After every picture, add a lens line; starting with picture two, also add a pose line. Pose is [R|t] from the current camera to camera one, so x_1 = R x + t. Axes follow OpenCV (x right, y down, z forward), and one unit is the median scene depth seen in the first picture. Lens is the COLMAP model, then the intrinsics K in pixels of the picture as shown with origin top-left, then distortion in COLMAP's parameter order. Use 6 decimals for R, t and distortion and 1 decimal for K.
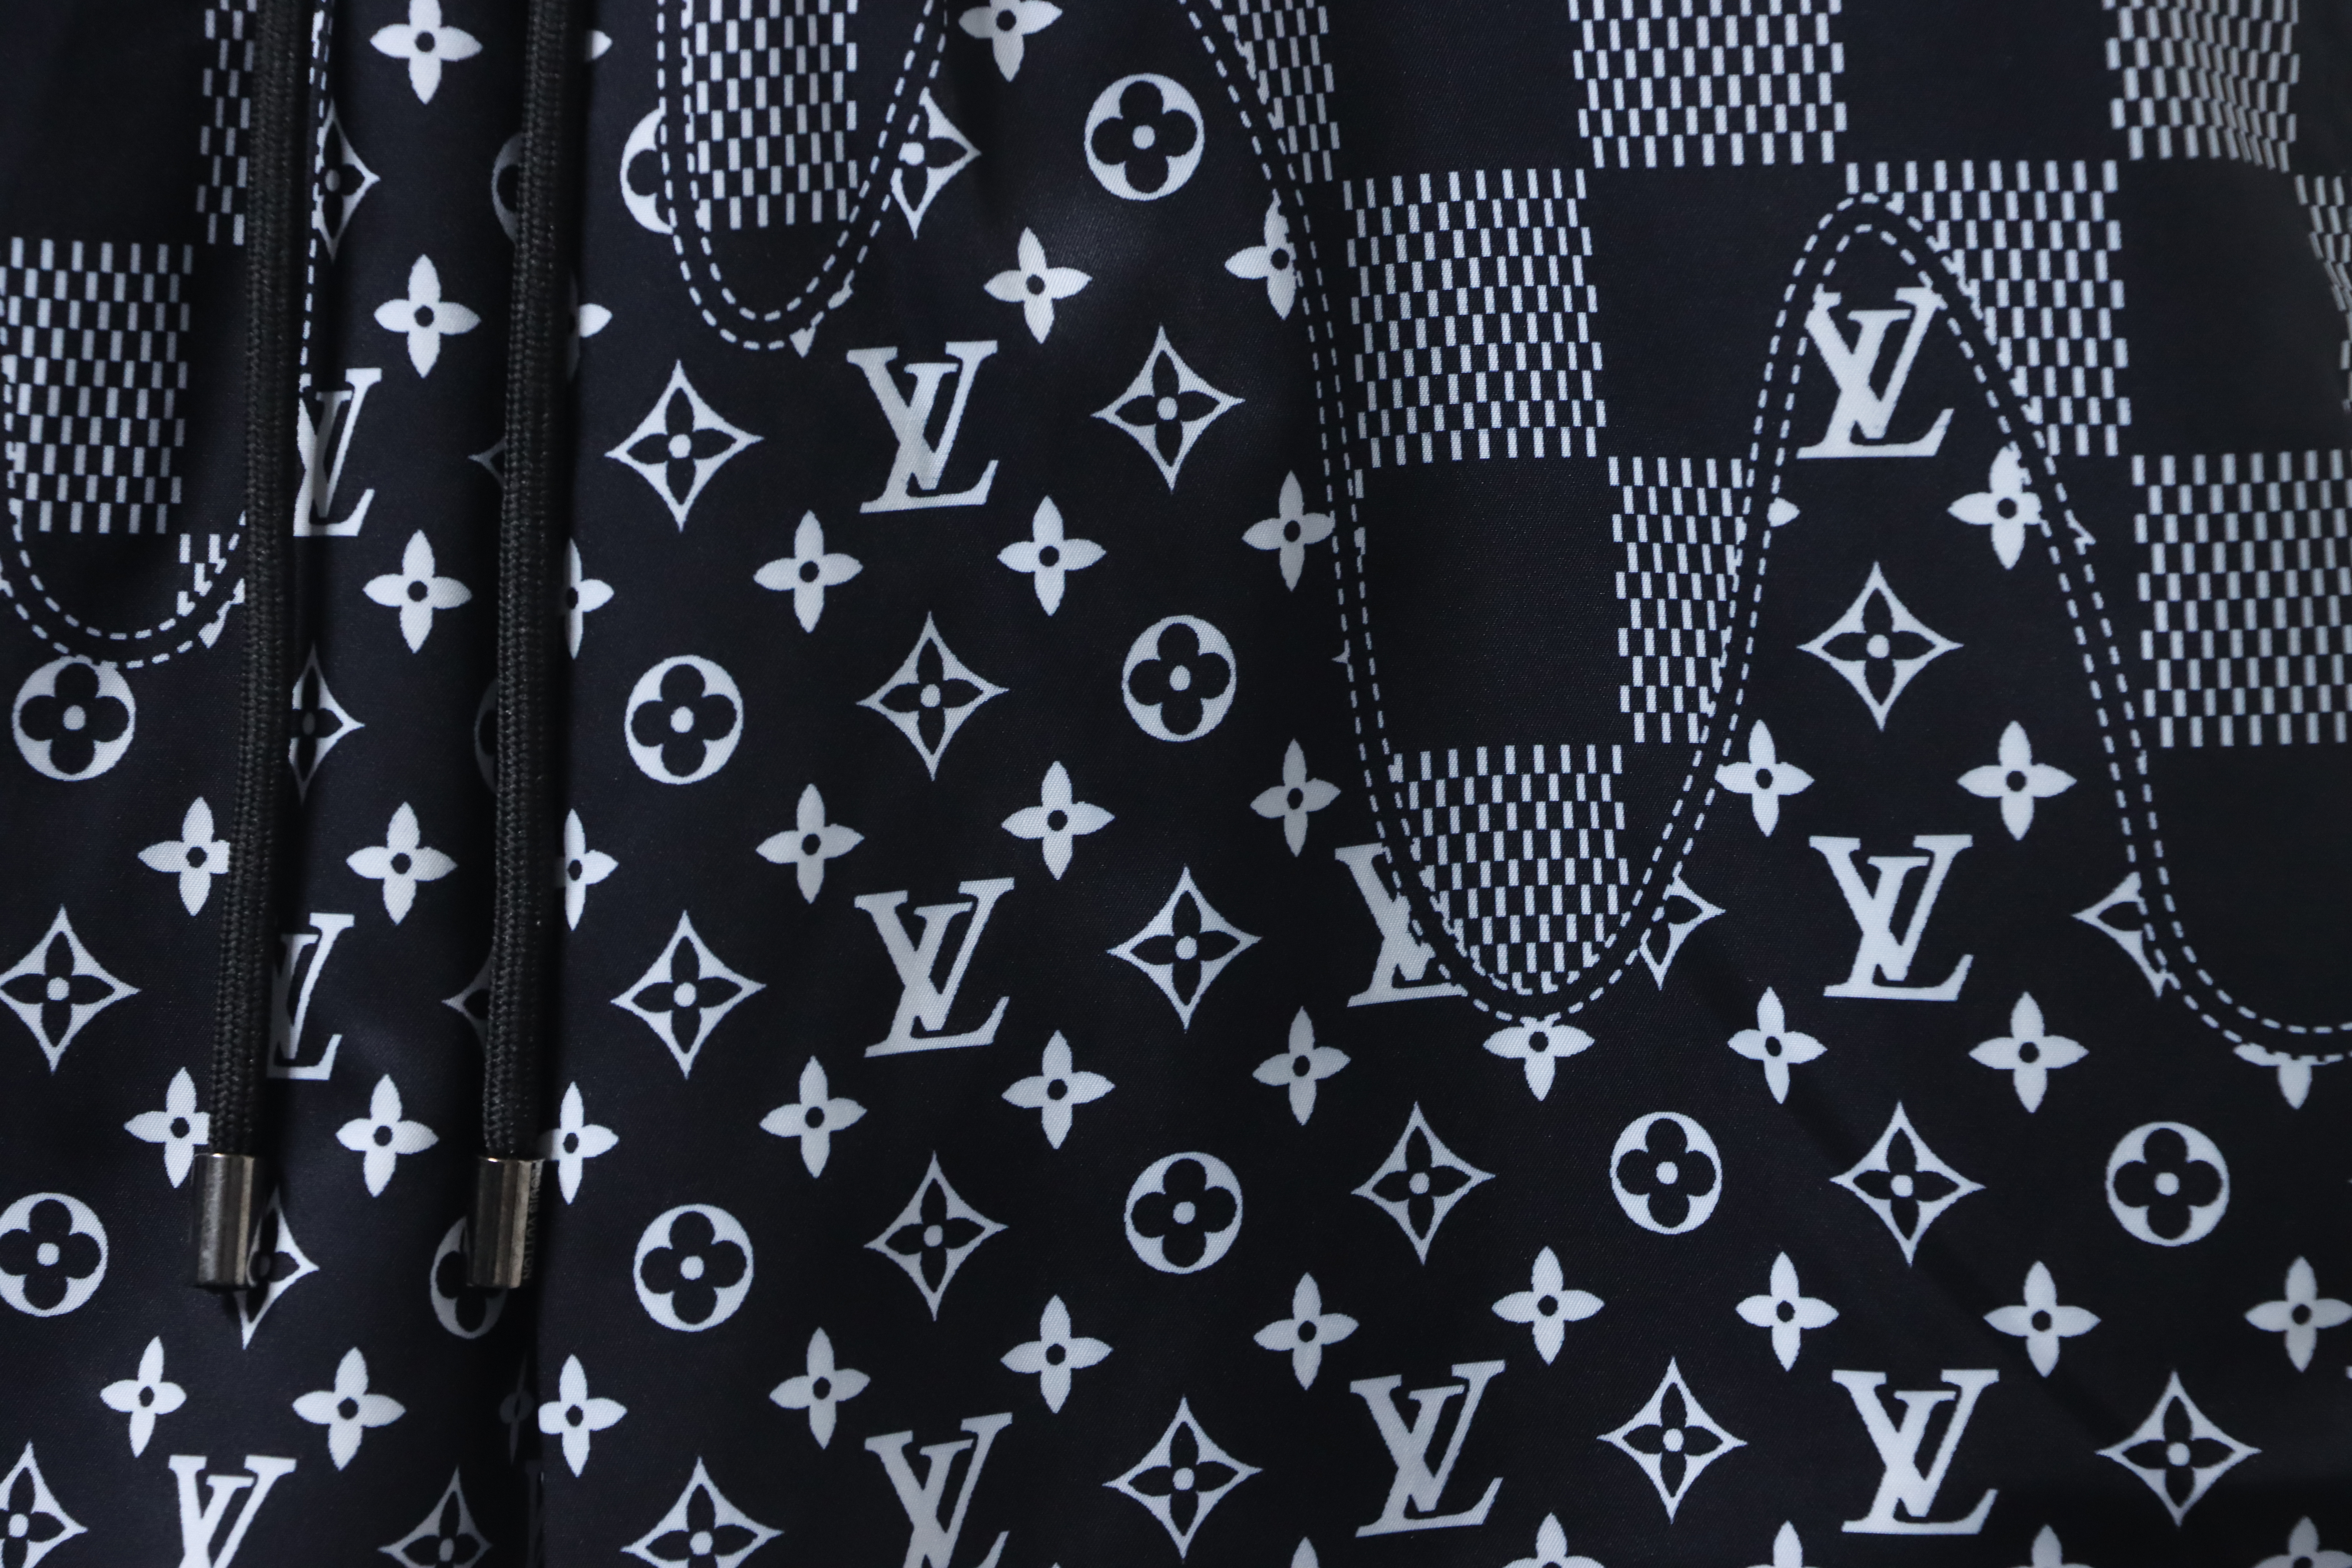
lens RADIAL K [[10249.3, 0, 1179.3], [0, 10249.3, 788.4], [0, 0, 1]] dist [1.053288, 0.000000]
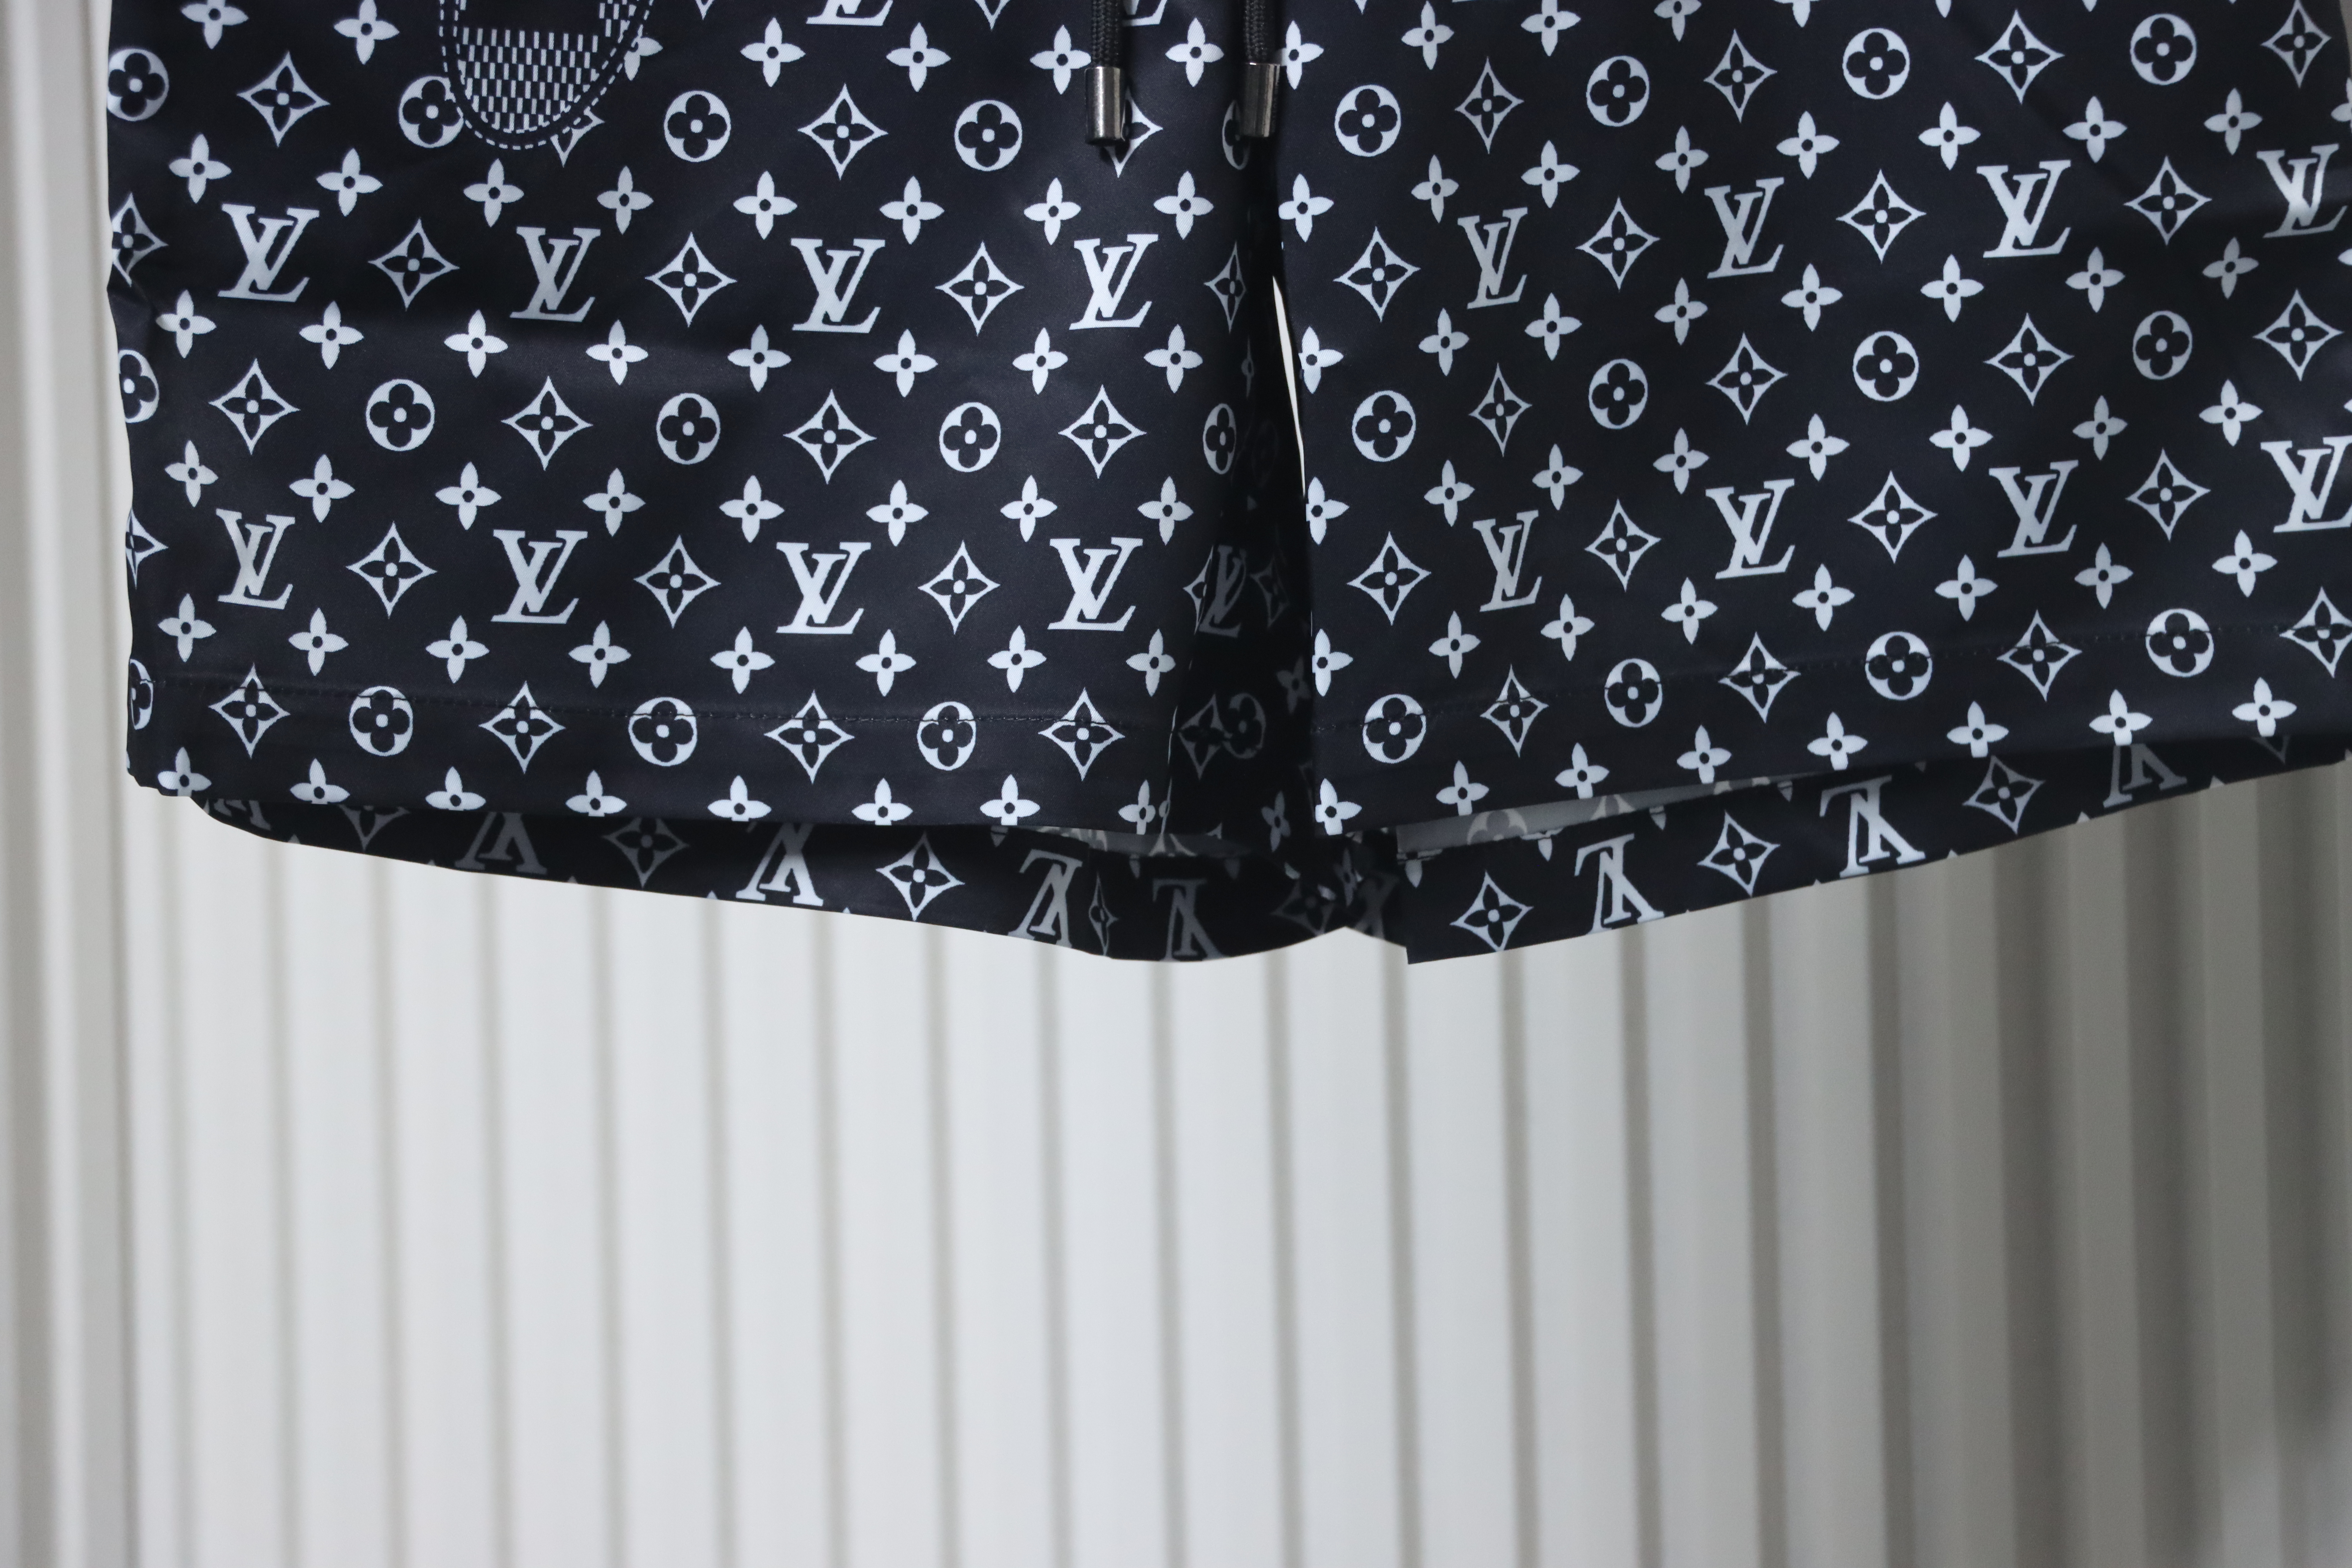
lens RADIAL K [[14667.1, 0, 1172.1], [0, 14667.1, 785.8], [0, 0, 1]] dist [2.357155, 0.000000]
pose [[0.985304, -0.038852, 0.166333, -0.515886], [0.041342, 0.999078, -0.011532, 0.191659], [-0.165731, 0.018239, 0.986002, -1.533476]]
